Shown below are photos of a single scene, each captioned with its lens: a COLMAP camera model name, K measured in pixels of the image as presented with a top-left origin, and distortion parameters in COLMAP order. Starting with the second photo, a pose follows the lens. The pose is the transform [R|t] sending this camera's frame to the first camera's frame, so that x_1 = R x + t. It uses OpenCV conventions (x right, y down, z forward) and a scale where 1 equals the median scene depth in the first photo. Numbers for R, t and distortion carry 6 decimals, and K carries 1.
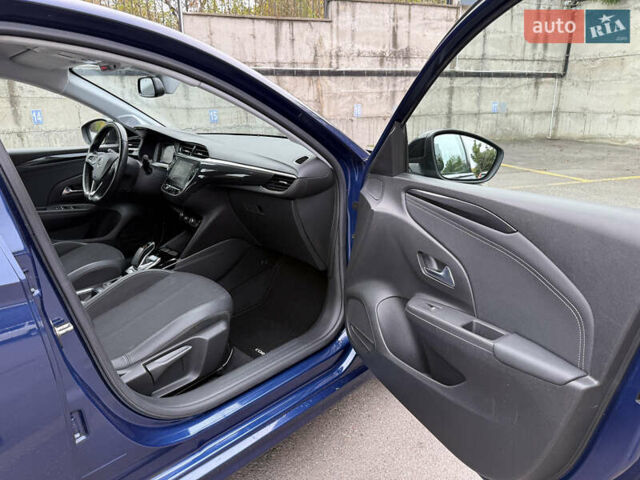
lens RADIAL K [[453.7, 0, 326.7], [0, 453.7, 240.2], [0, 0, 1]] dist [-0.011551, 0.006567]
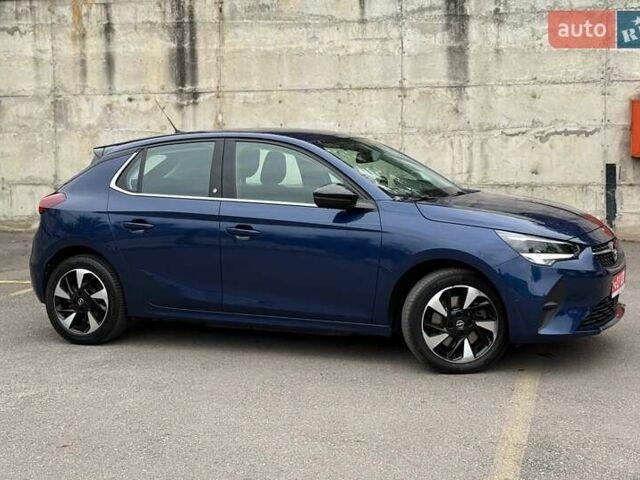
lens RADIAL K [[1002.7, 0, 326.9], [0, 1002.7, 206.2], [0, 0, 1]] dist [0.134750, 0.000000]
pose [[0.563630, -0.057917, 0.823994, -0.316201], [0.262228, 0.958485, -0.112000, 0.028493], [-0.783299, 0.279201, 0.555418, -0.141220]]
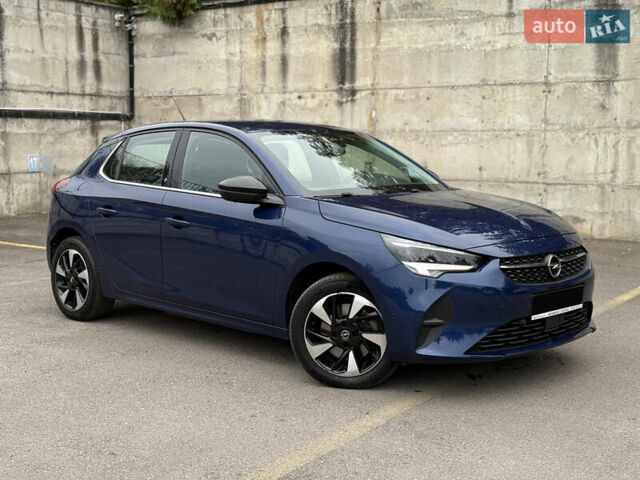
lens RADIAL K [[887.4, 0, 314.0], [0, 887.4, 234.8], [0, 0, 1]] dist [0.124786, 0.000000]
pose [[0.813825, -0.054068, 0.578589, -0.050559], [0.169934, 0.974282, -0.147978, 0.068594], [-0.555707, 0.218750, 0.802083, -0.249524]]
